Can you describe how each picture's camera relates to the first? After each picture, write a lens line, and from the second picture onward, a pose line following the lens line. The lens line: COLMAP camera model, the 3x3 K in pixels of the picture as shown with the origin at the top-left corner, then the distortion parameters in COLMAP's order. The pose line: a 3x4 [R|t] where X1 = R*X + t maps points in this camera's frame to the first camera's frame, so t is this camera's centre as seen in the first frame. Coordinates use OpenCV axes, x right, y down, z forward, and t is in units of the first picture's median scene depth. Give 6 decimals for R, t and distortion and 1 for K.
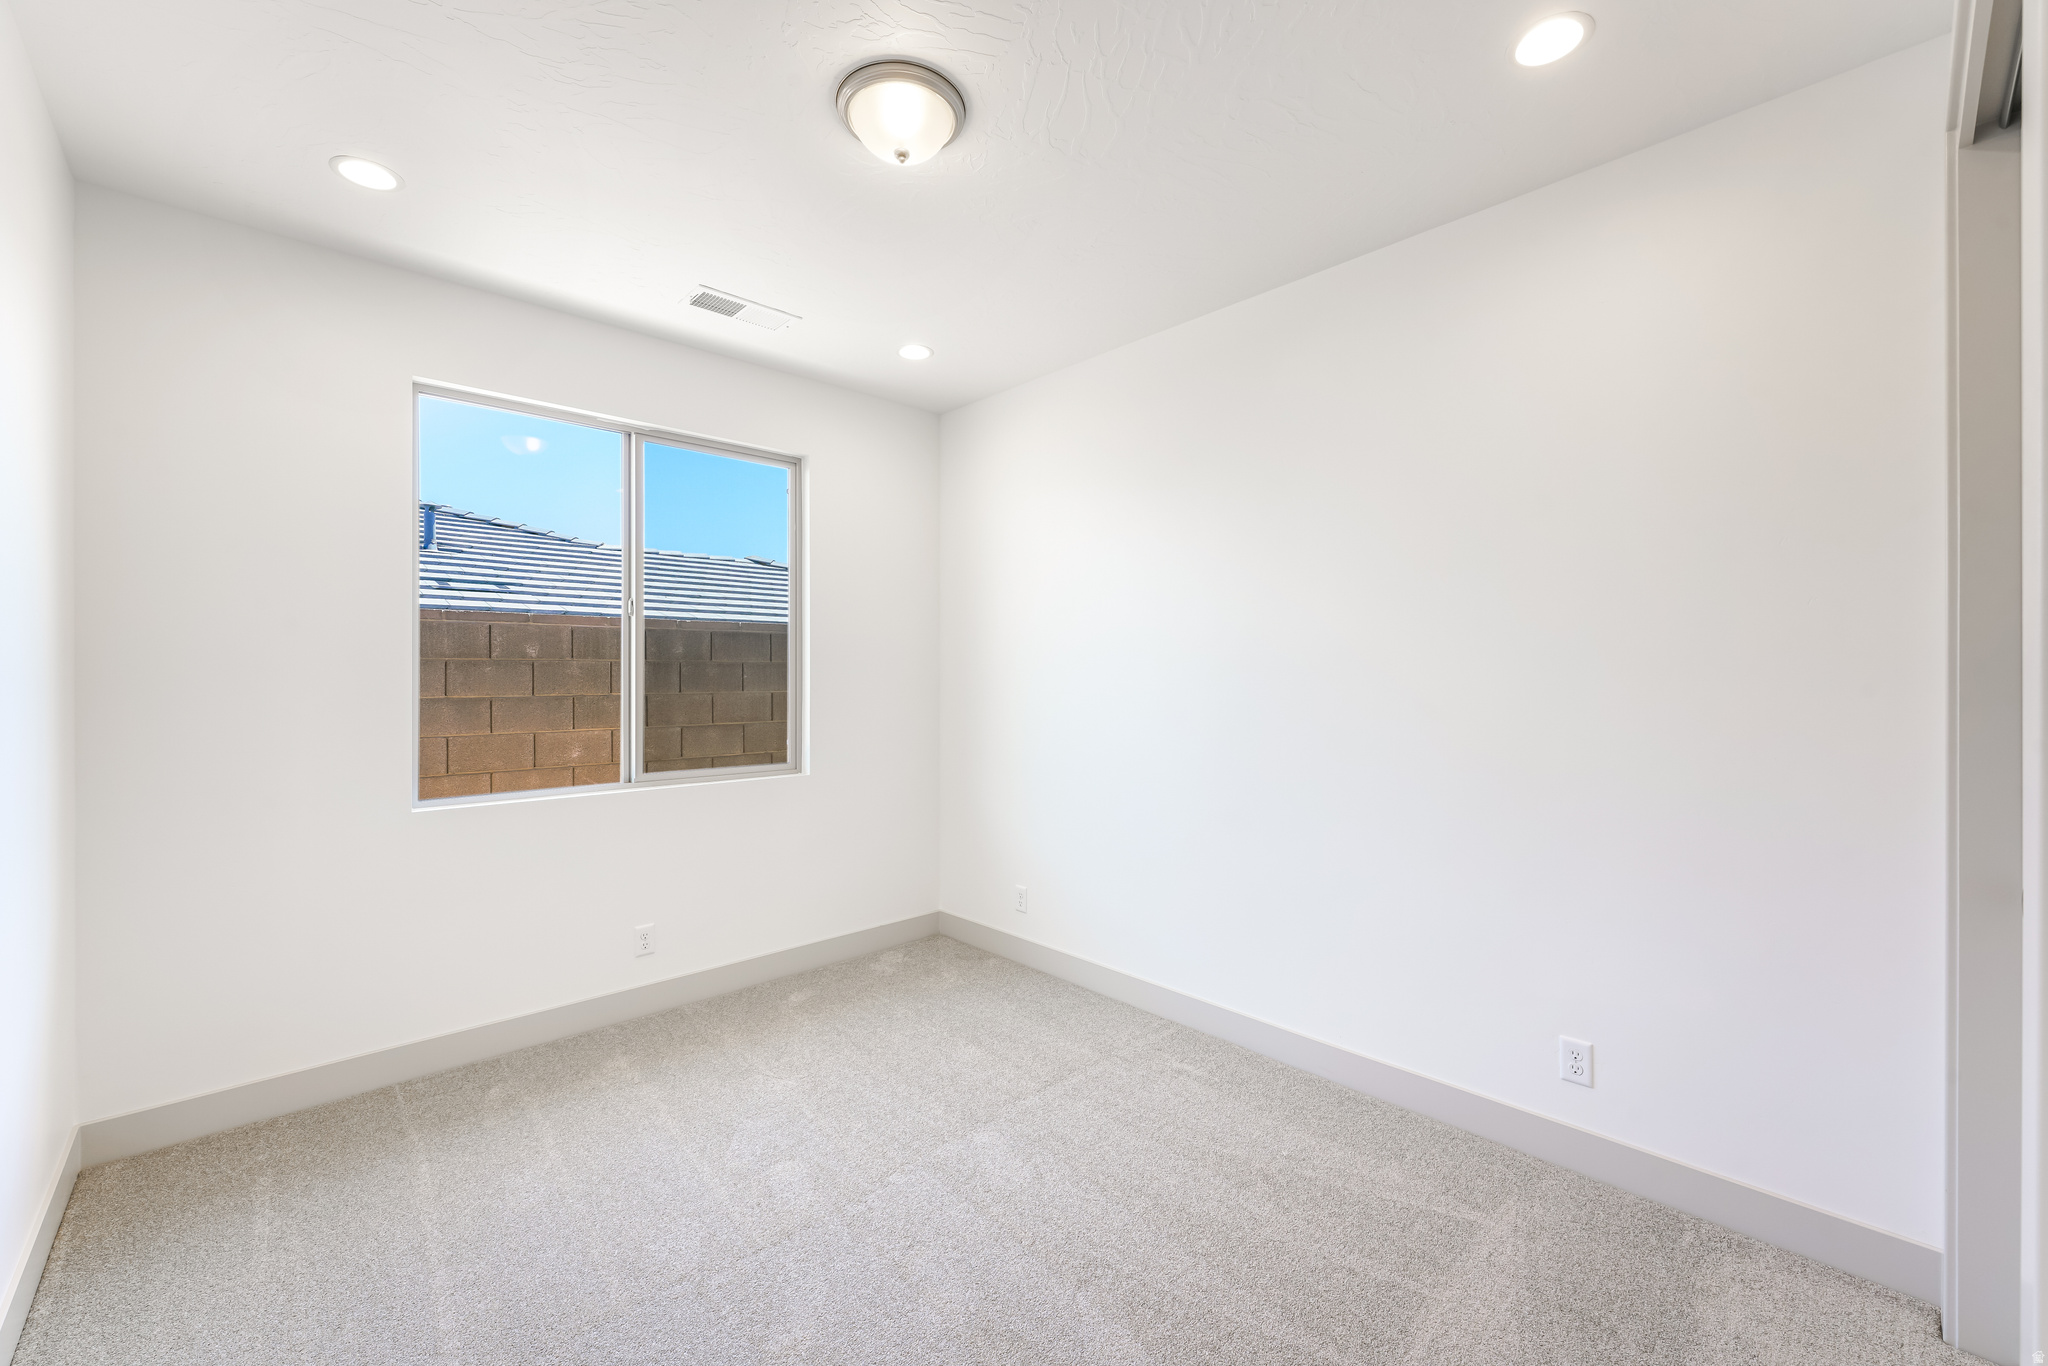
lens RADIAL K [[826.6, 0, 1015.7], [0, 826.6, 659.8], [0, 0, 1]] dist [-0.000504, -0.000114]
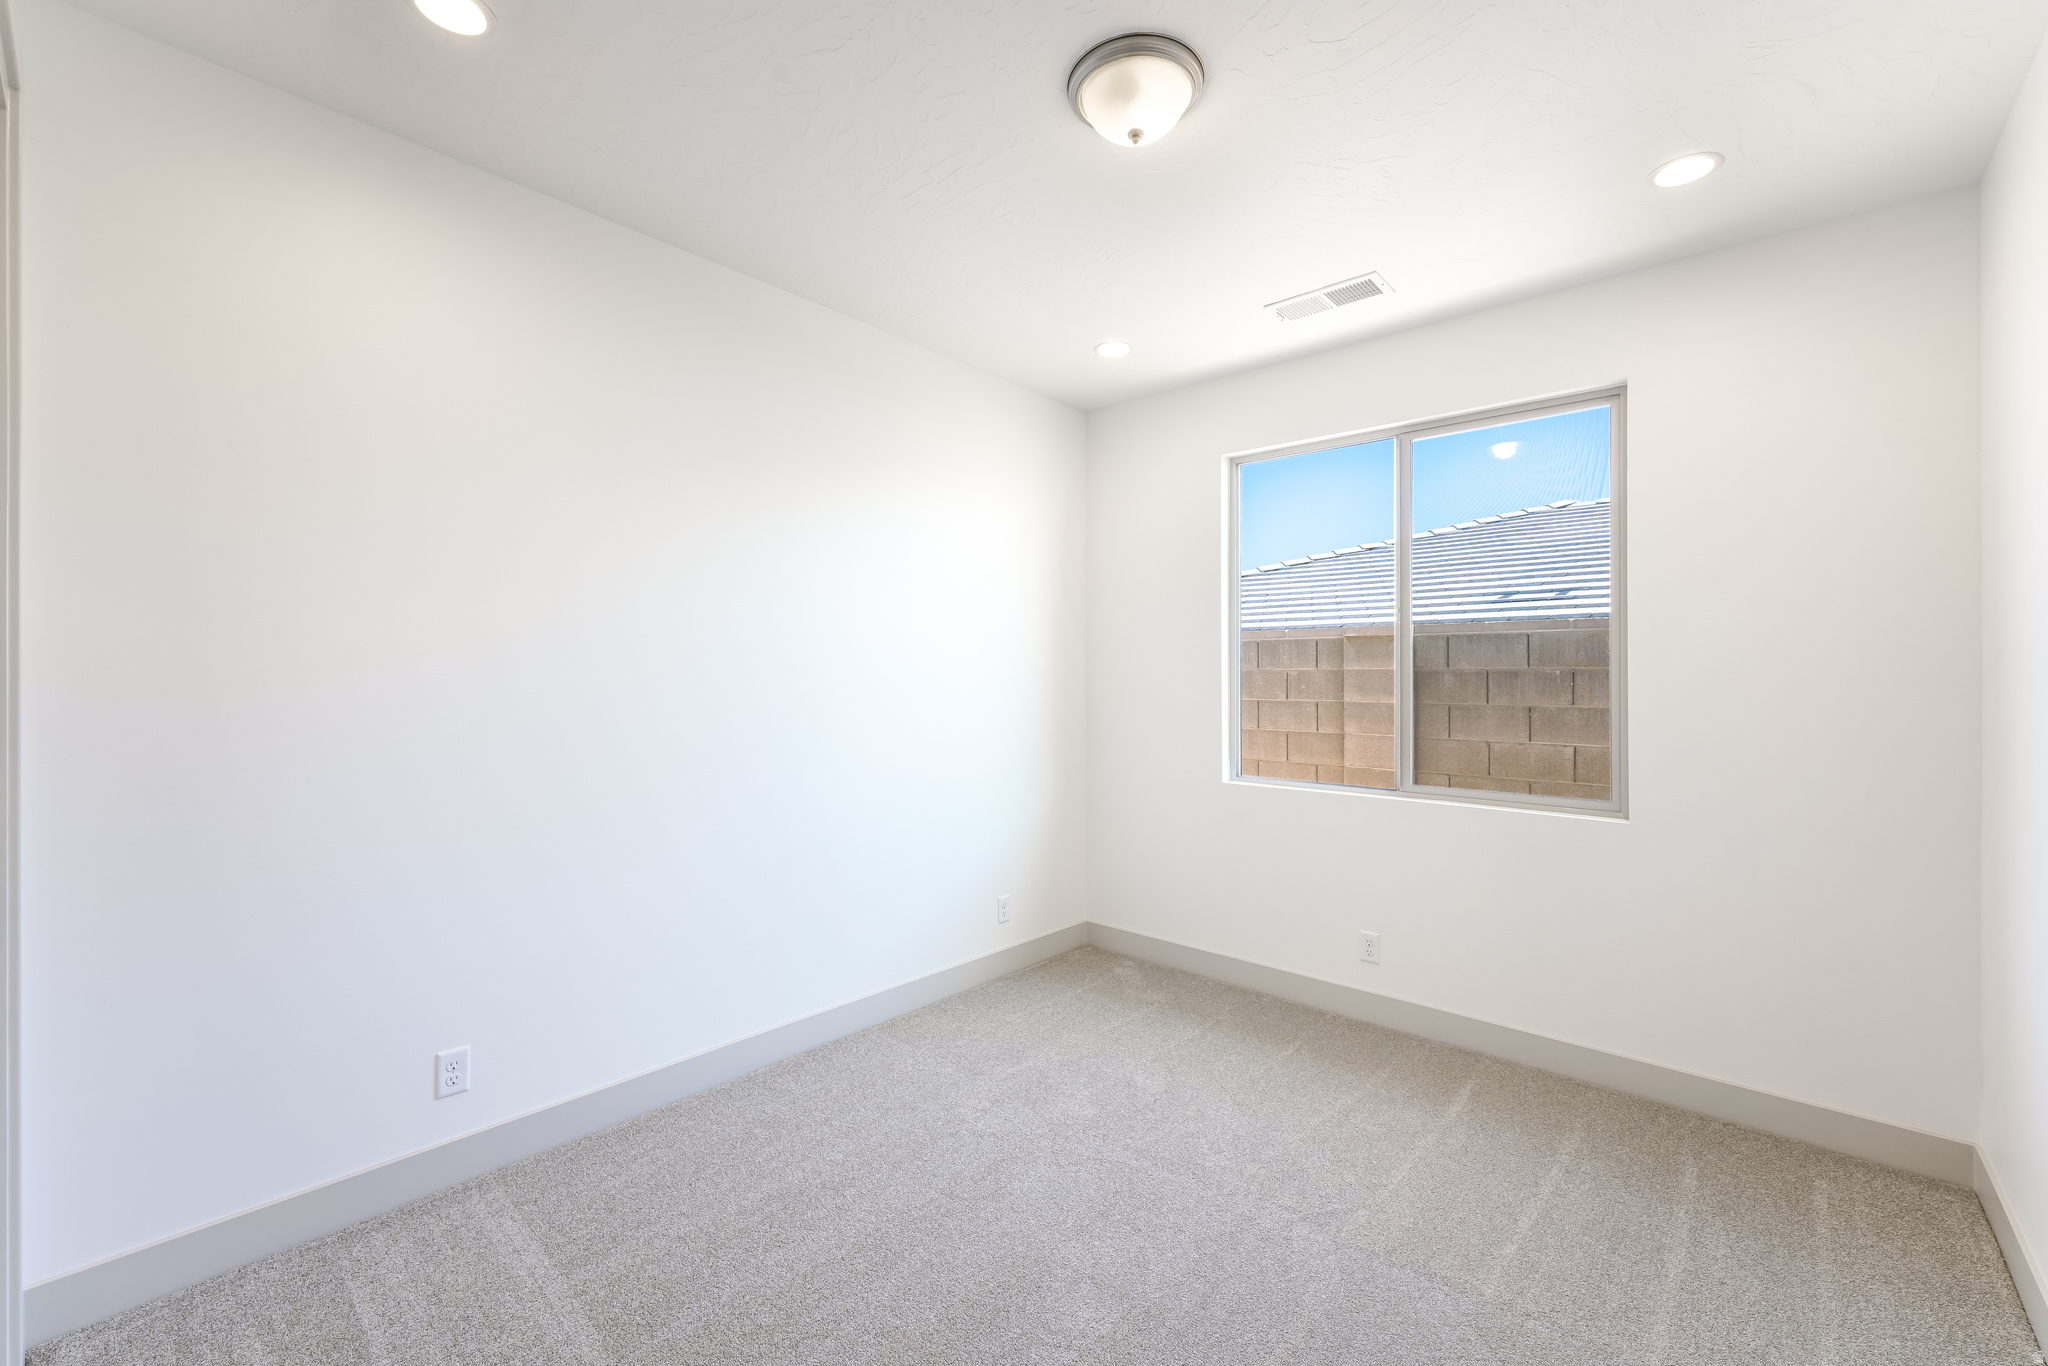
lens RADIAL K [[839.0, 0, 1024.0], [0, 839.0, 683.0], [0, 0, 1]] dist [-0.001752, -0.000115]
pose [[0.071907, 0.001538, -0.997410, 0.466329], [0.013800, 0.999902, 0.002537, 0.008956], [0.997316, -0.013946, 0.071879, 0.446344]]
